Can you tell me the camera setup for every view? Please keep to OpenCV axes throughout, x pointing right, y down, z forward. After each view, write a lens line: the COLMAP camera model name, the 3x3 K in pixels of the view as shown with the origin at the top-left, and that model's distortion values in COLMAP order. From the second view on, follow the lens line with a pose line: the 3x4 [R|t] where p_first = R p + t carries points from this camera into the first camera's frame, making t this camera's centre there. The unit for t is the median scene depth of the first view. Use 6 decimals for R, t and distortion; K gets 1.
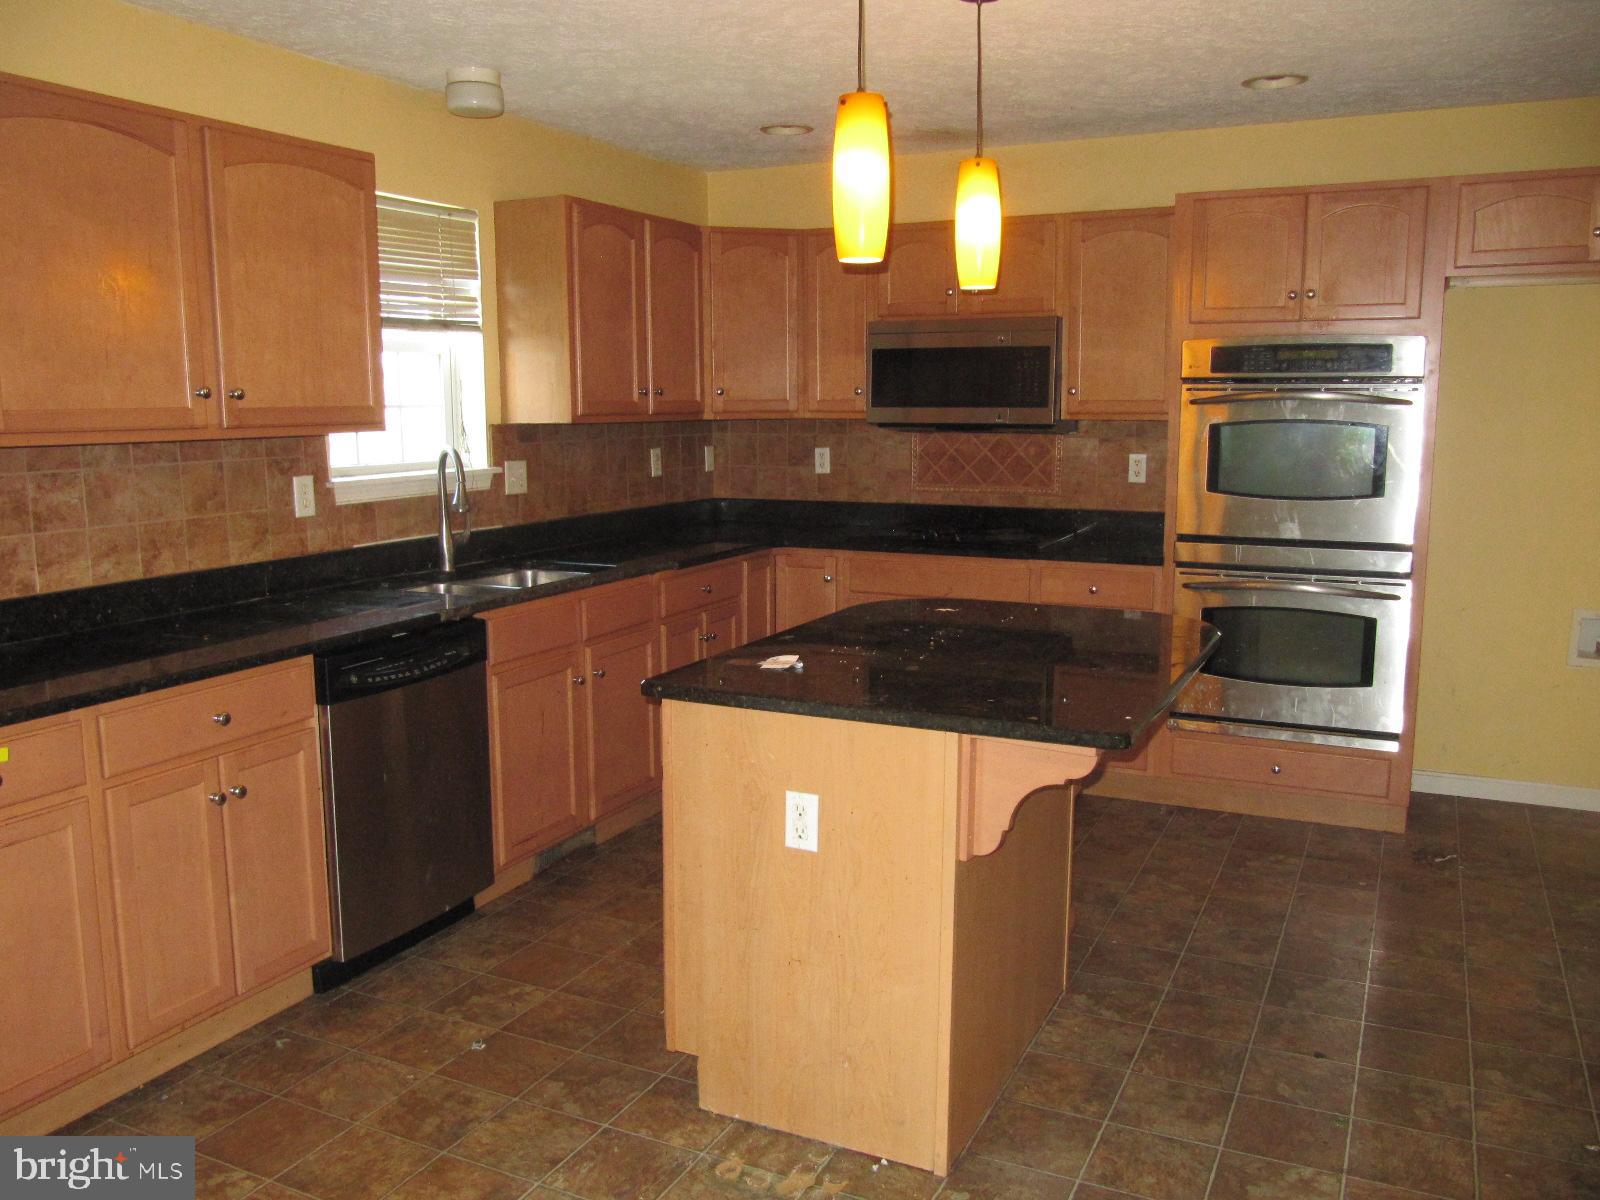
lens RADIAL K [[1332.6, 0, 789.1], [0, 1332.6, 599.0], [0, 0, 1]] dist [-0.044290, 0.024626]
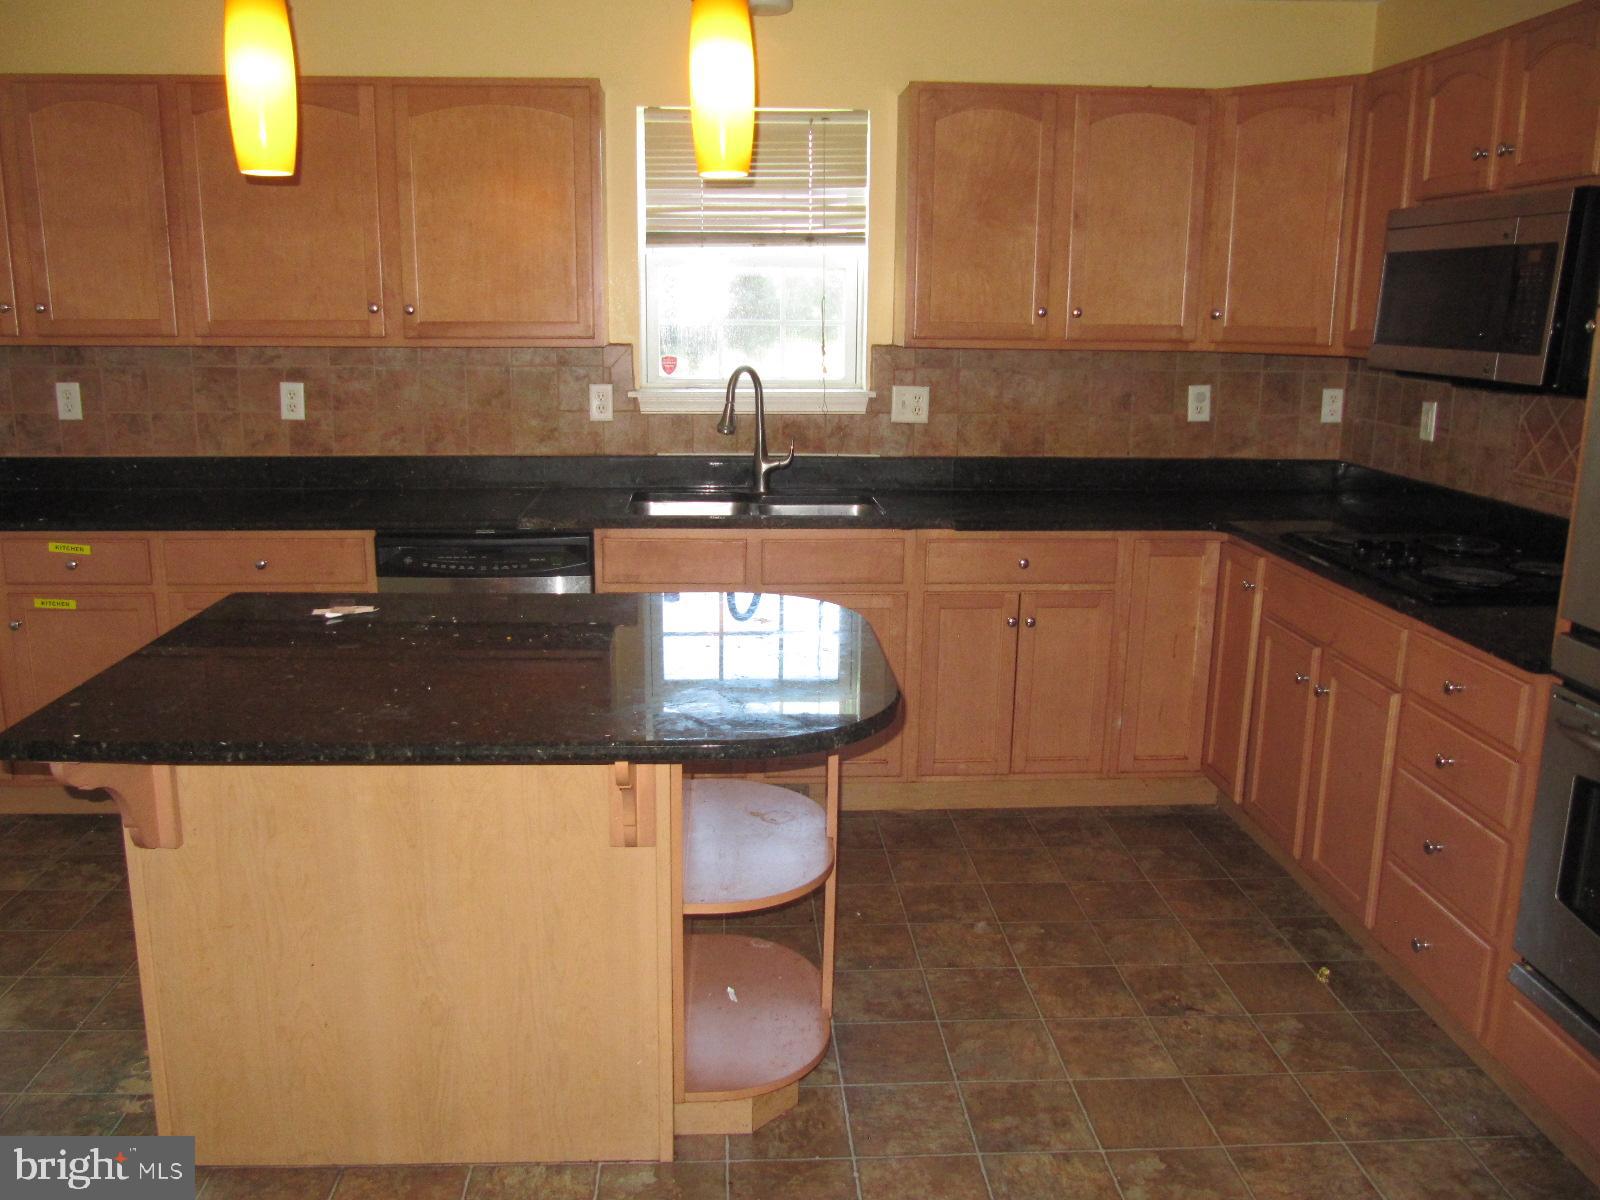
lens RADIAL K [[1332.6, 0, 790.3], [0, 1332.6, 600.9], [0, 0, 1]] dist [-0.044290, 0.024626]
pose [[0.474831, 0.205292, -0.855798, 0.616472], [-0.141538, 0.977568, 0.155972, -0.099045], [0.868621, 0.047068, 0.493236, 0.532477]]
